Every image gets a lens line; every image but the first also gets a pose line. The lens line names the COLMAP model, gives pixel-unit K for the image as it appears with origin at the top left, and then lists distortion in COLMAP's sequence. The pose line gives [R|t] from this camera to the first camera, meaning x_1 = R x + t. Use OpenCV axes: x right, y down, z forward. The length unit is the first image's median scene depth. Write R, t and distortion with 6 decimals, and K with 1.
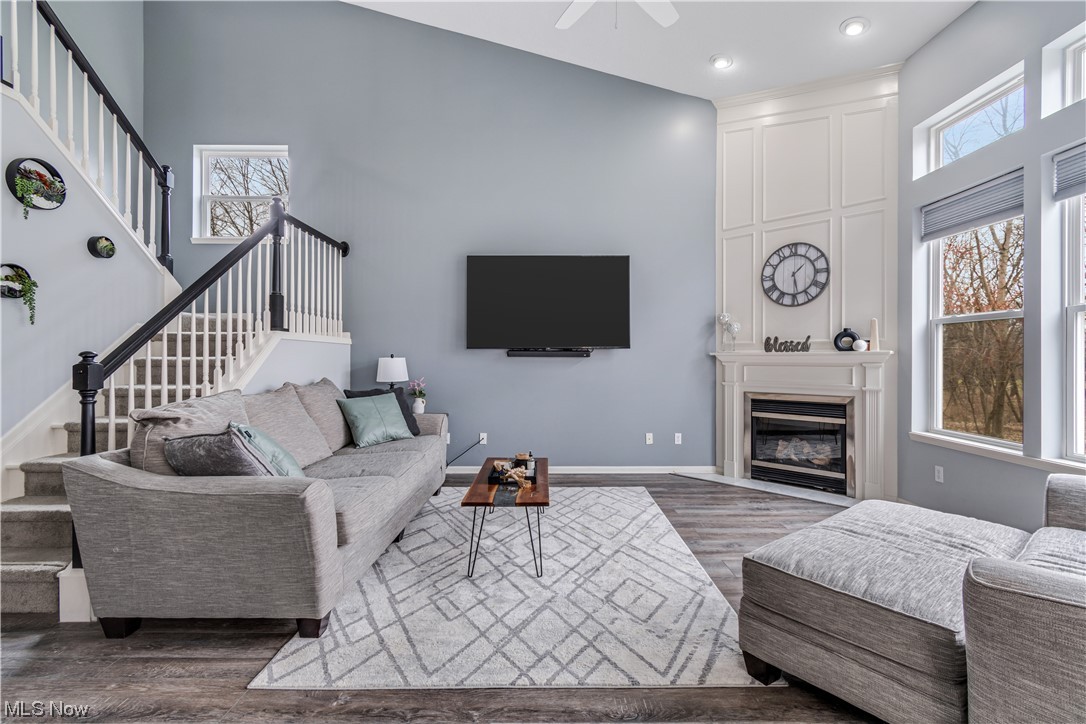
lens RADIAL K [[479.9, 0, 553.9], [0, 479.9, 358.8], [0, 0, 1]] dist [0.001464, -0.000997]
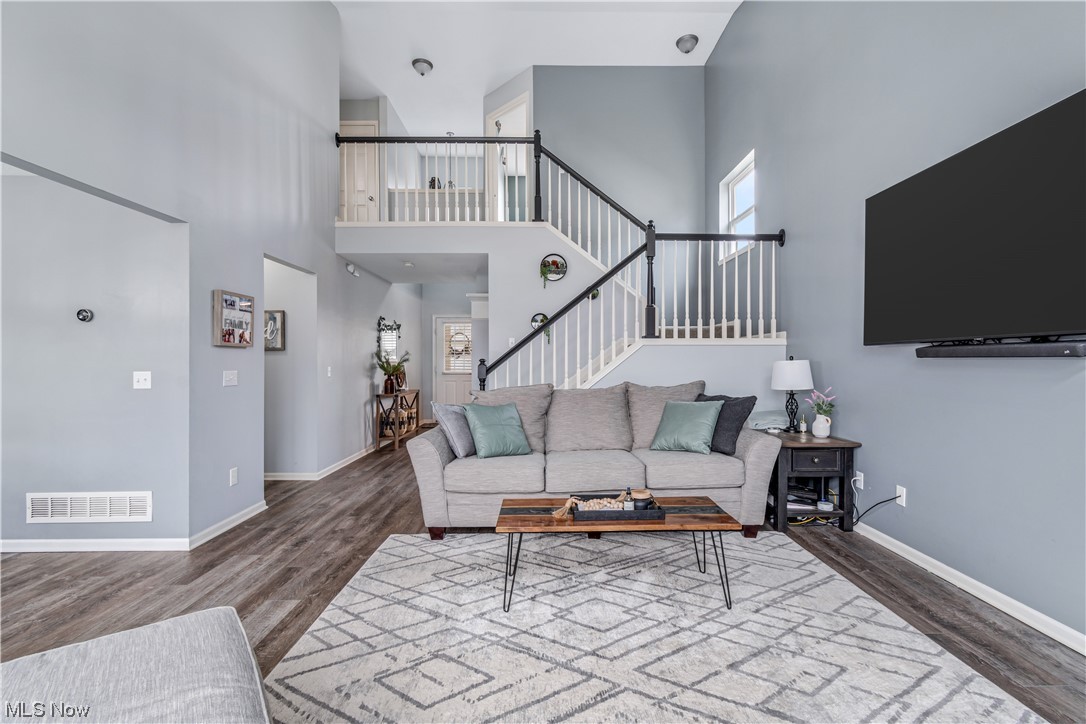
lens RADIAL K [[479.9, 0, 548.1], [0, 479.9, 361.8], [0, 0, 1]] dist [0.001464, -0.000997]
pose [[0.005031, -0.000445, -0.999987, 0.513333], [0.003946, 0.999992, -0.000426, -0.000978], [0.999980, -0.003943, 0.005033, 0.649004]]
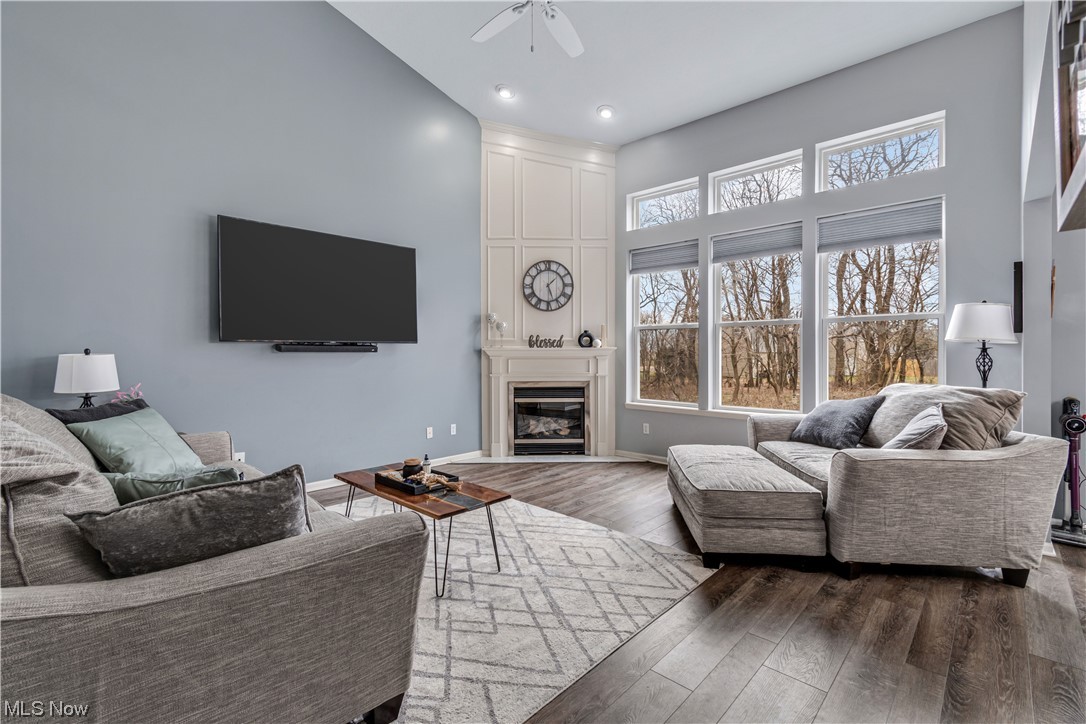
lens RADIAL K [[479.9, 0, 551.7], [0, 479.9, 356.3], [0, 0, 1]] dist [0.001464, -0.000997]
pose [[0.690876, -0.009440, 0.722911, -0.410324], [0.003596, 0.999947, 0.009620, -0.003911], [-0.722964, -0.004046, 0.690874, 0.135320]]
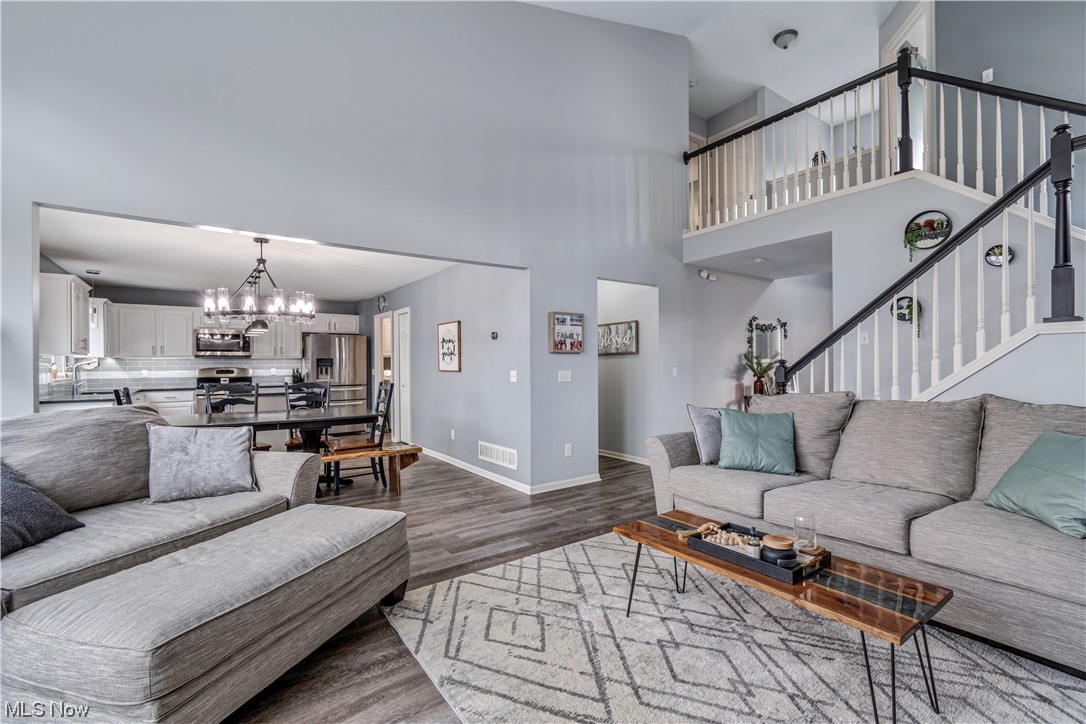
lens RADIAL K [[479.9, 0, 551.0], [0, 479.9, 363.6], [0, 0, 1]] dist [0.001464, -0.000997]
pose [[-0.815398, 0.004658, -0.578883, 0.354889], [0.007559, 0.999968, -0.002600, -0.001741], [0.578852, -0.006496, -0.815407, 0.986713]]
